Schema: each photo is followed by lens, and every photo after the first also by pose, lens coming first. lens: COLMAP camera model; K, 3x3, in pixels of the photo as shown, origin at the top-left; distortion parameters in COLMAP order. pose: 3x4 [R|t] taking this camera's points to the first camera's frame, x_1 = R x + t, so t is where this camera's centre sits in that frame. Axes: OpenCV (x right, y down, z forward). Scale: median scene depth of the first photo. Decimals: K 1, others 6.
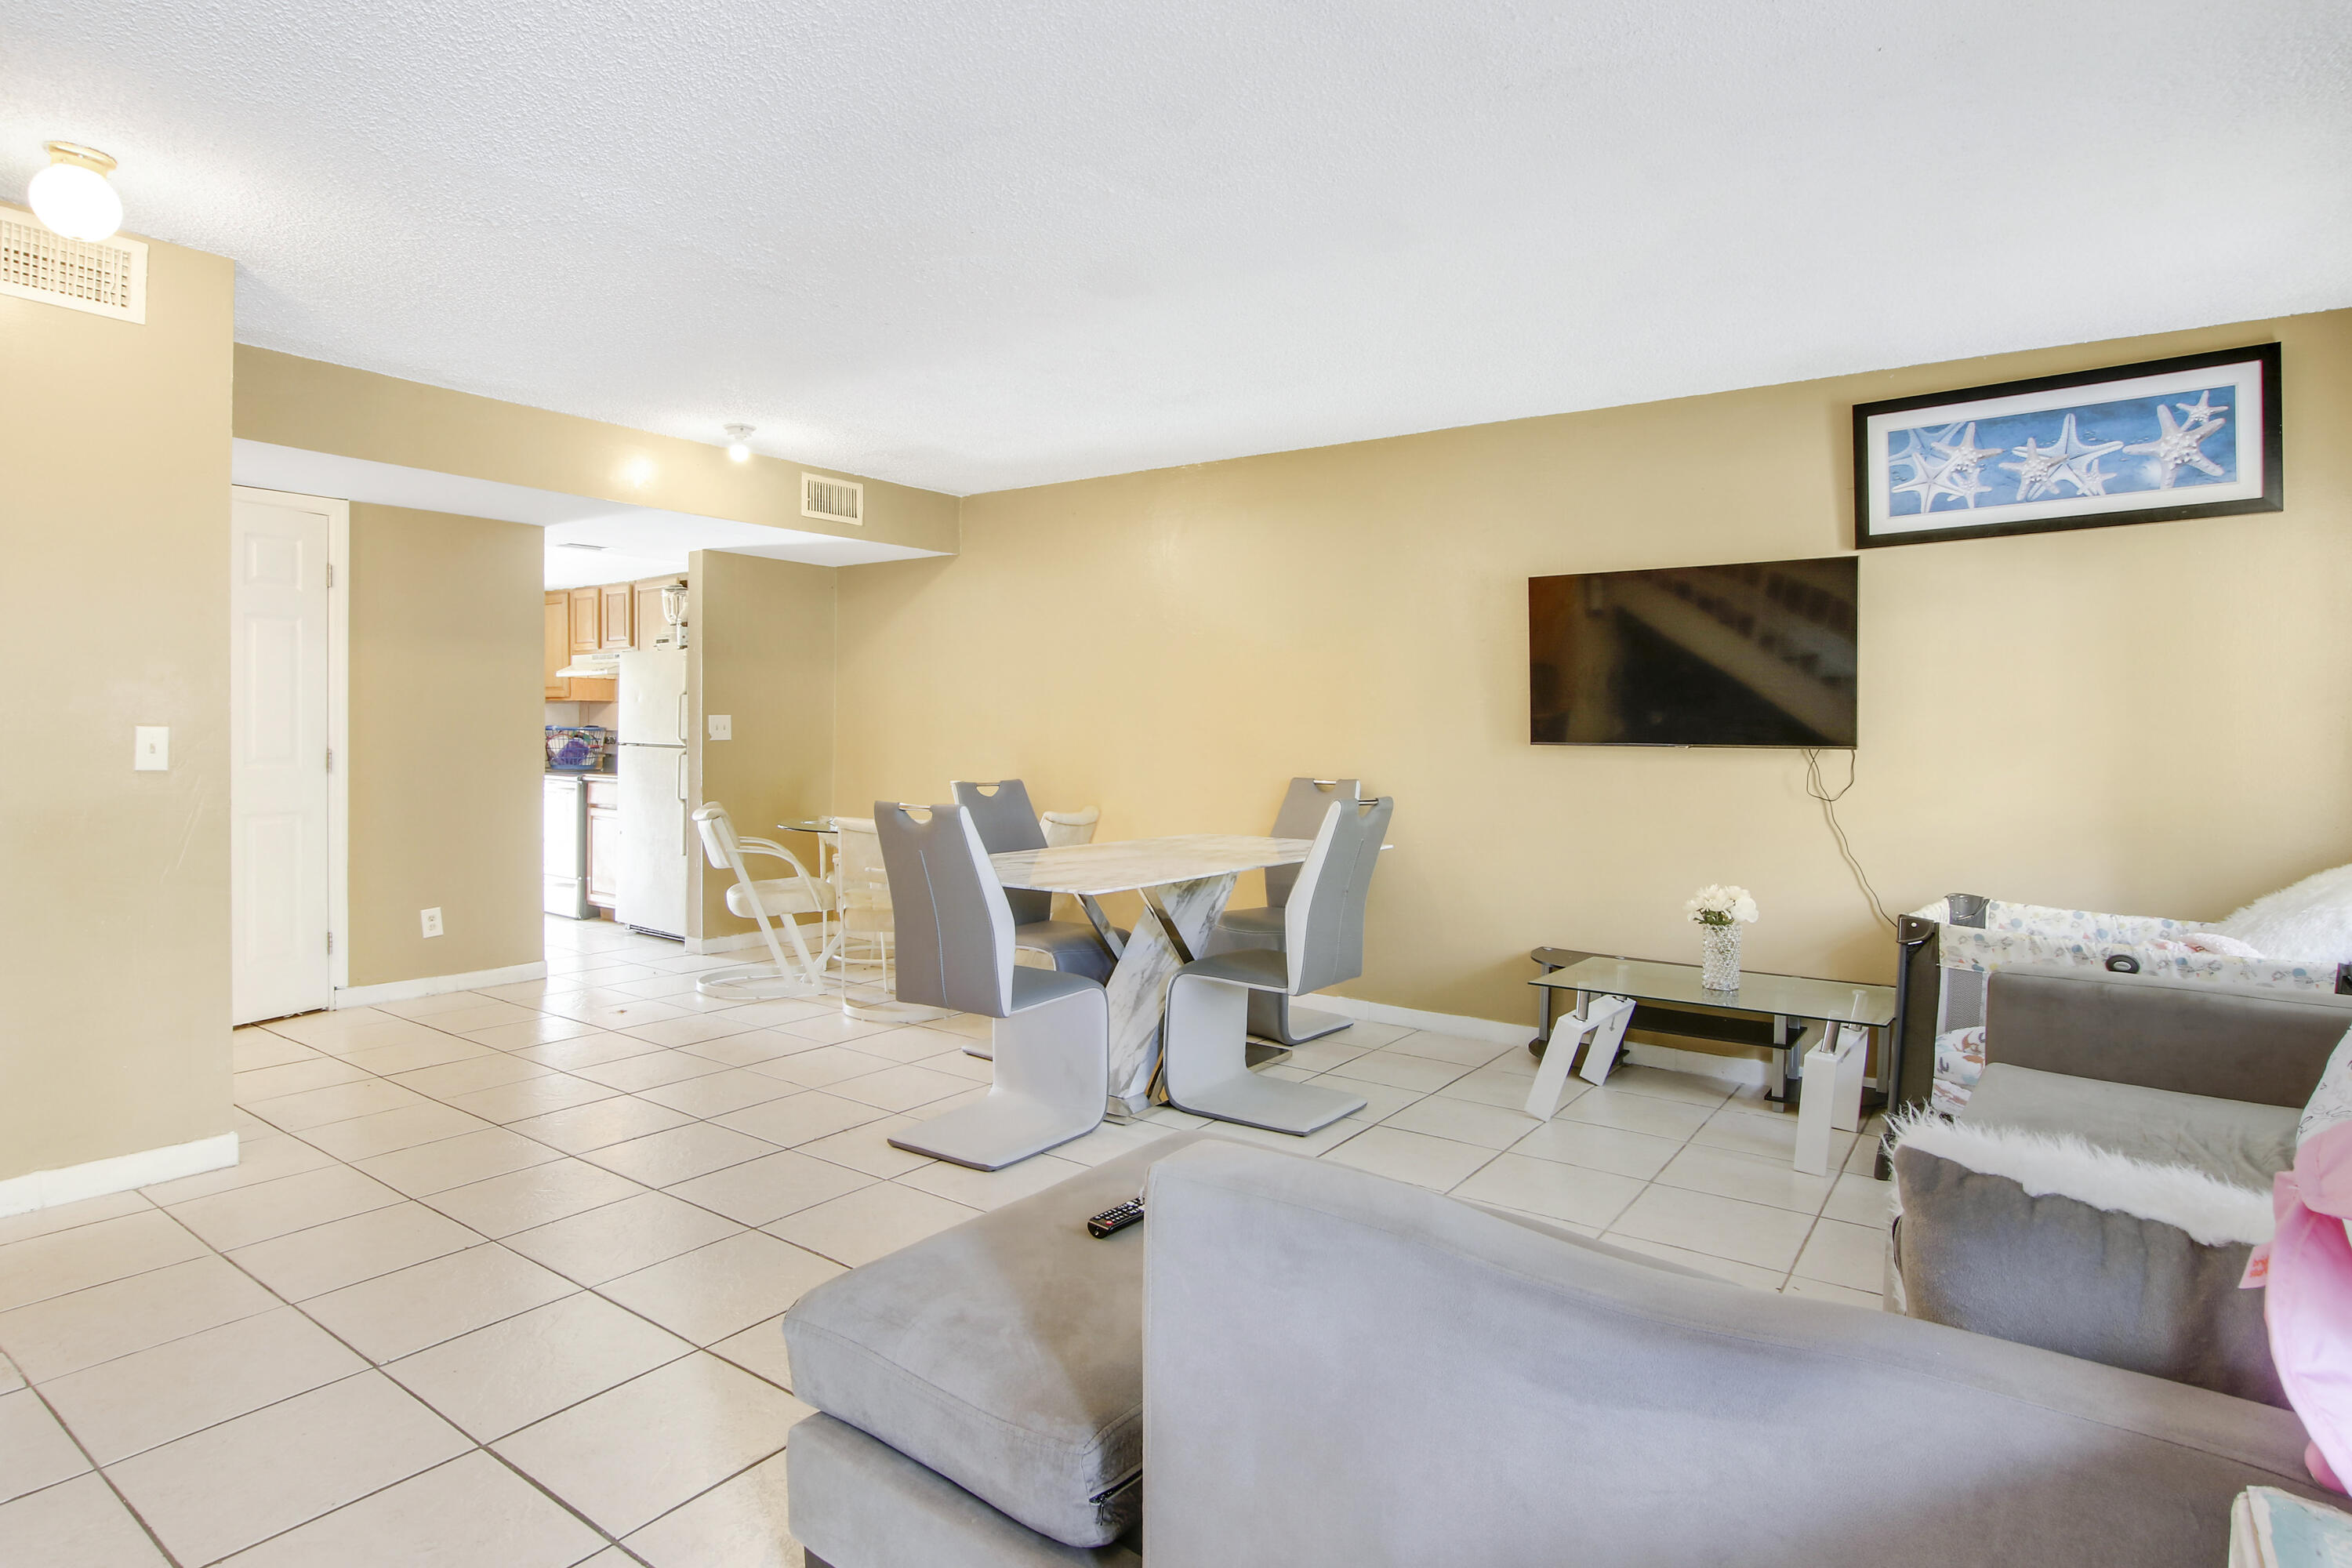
lens RADIAL K [[1217.3, 0, 1233.0], [0, 1217.3, 754.5], [0, 0, 1]] dist [-0.013202, 0.001248]
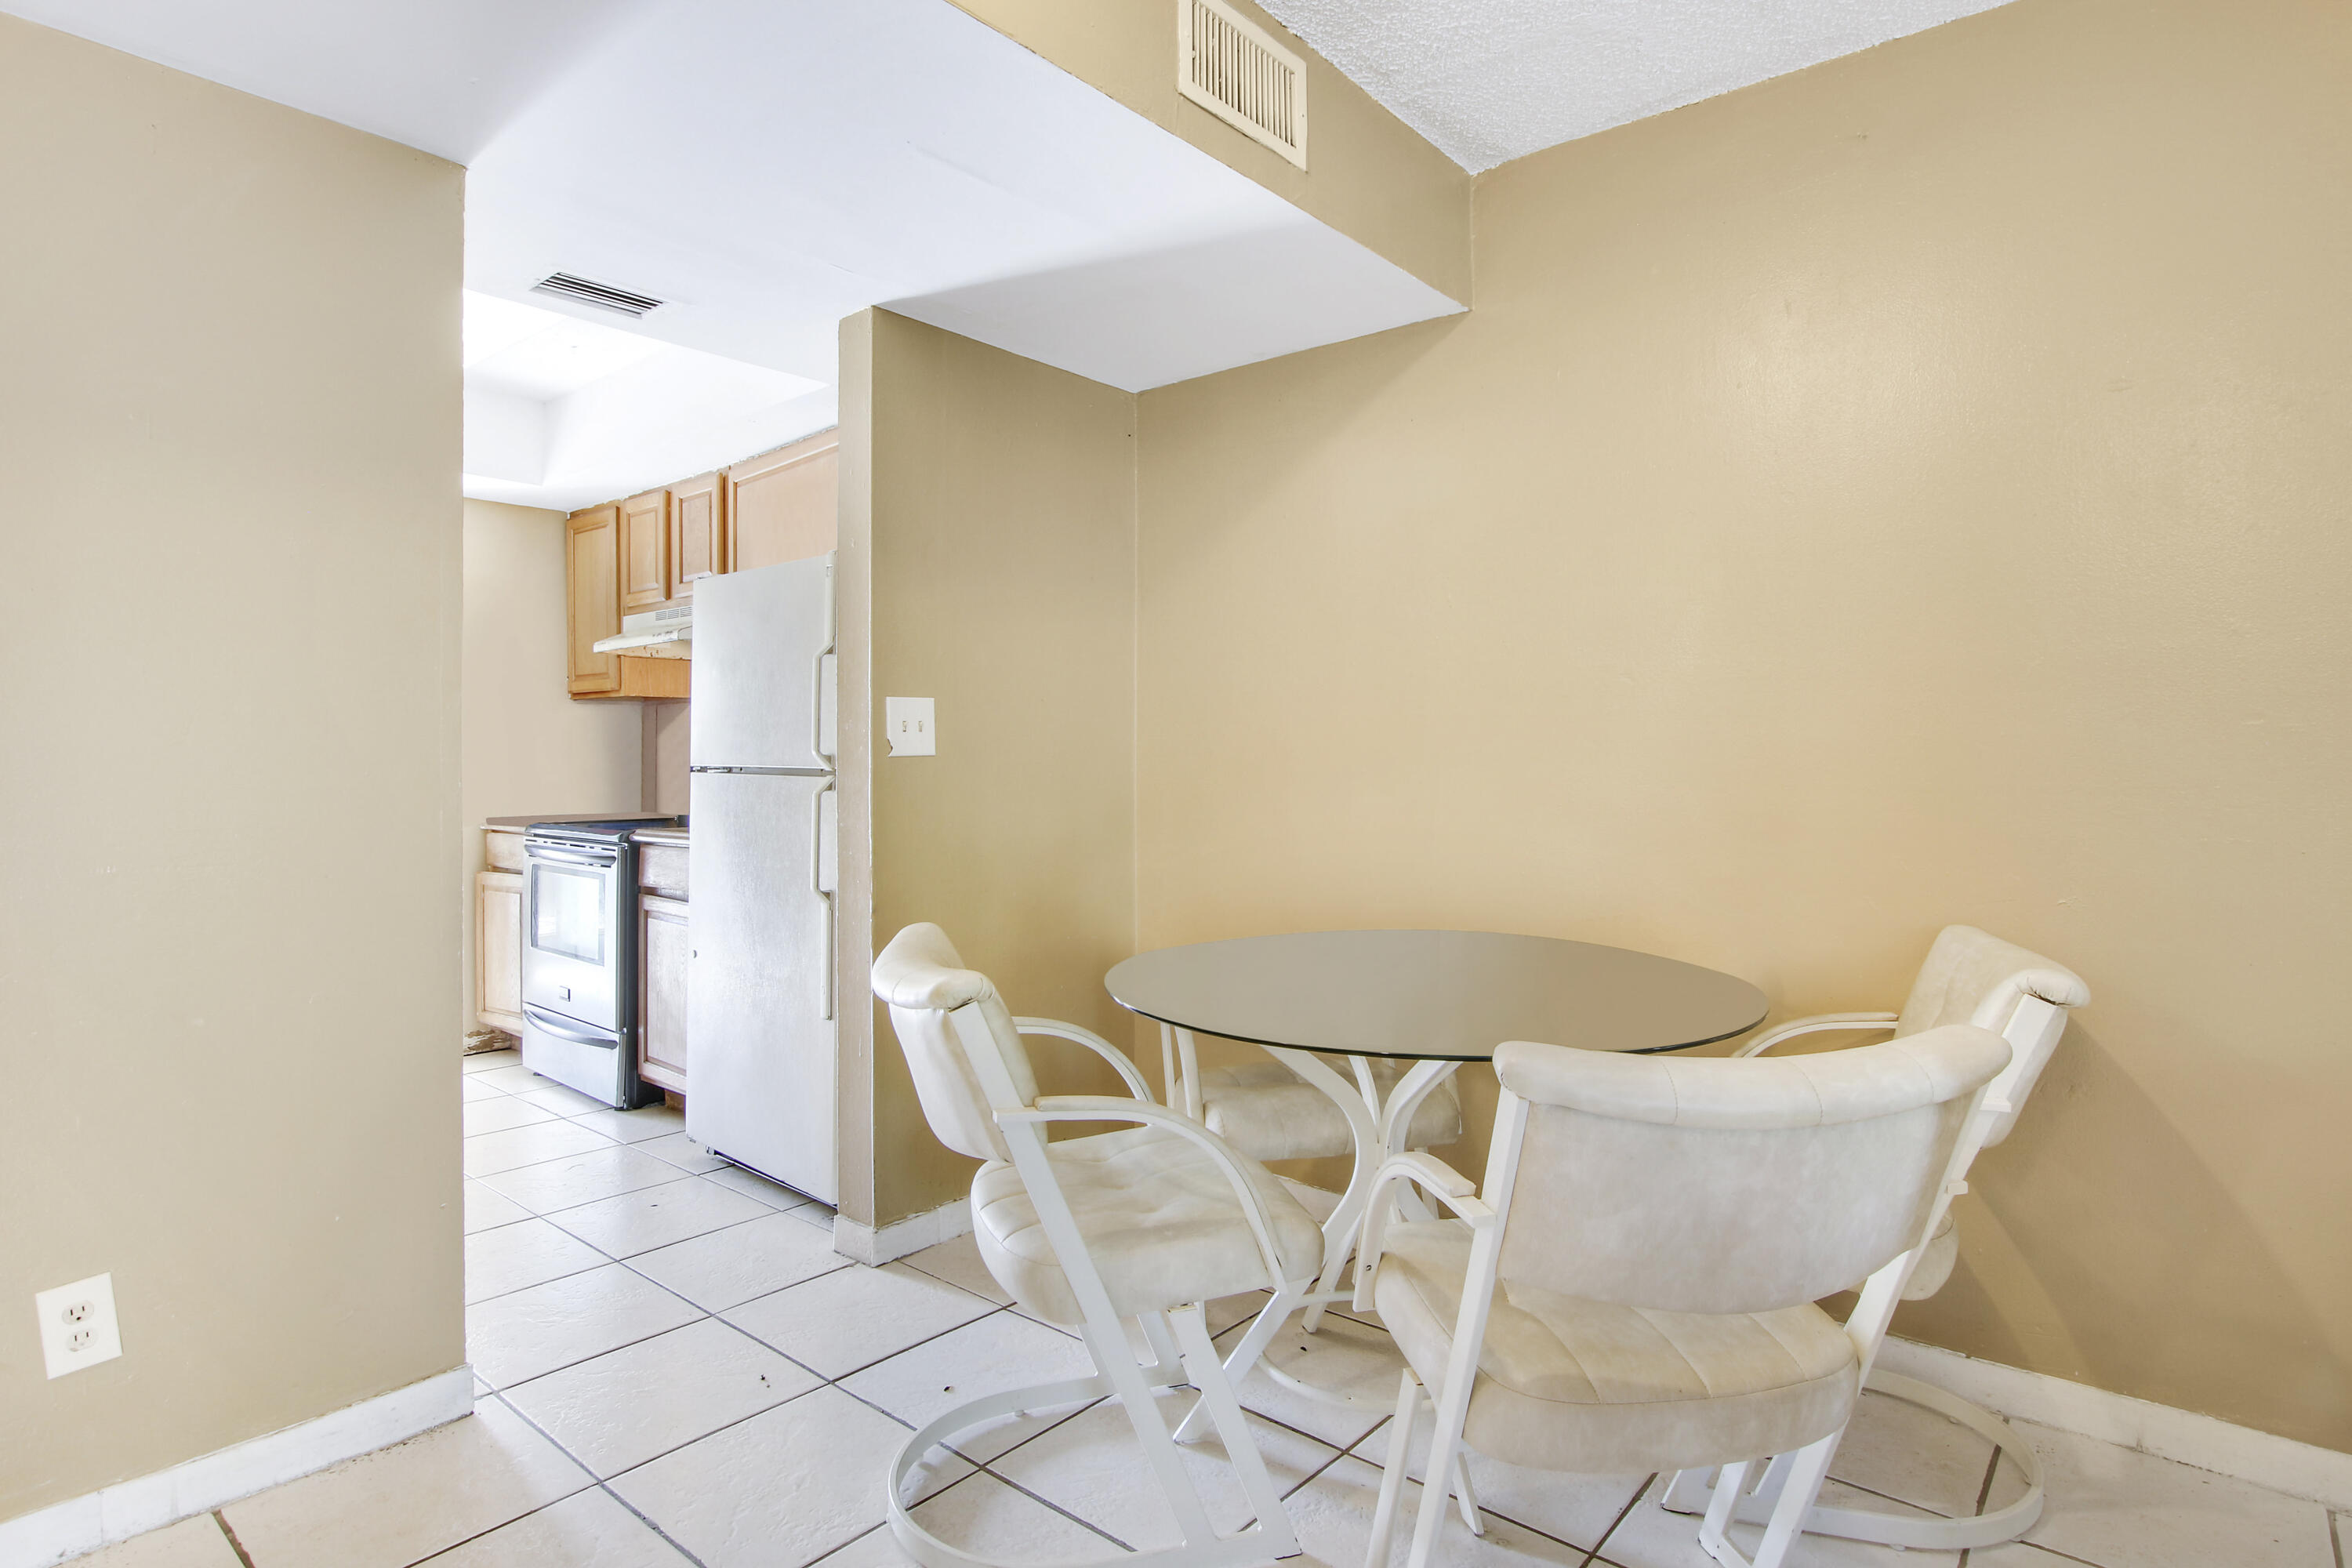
lens RADIAL K [[1217.3, 0, 1239.3], [0, 1217.3, 773.0], [0, 0, 1]] dist [-0.013202, 0.001248]
pose [[0.997293, -0.006972, -0.073200, -0.353168], [0.006036, 0.999897, -0.013006, 0.000549], [0.073283, 0.012529, 0.997232, 0.744033]]
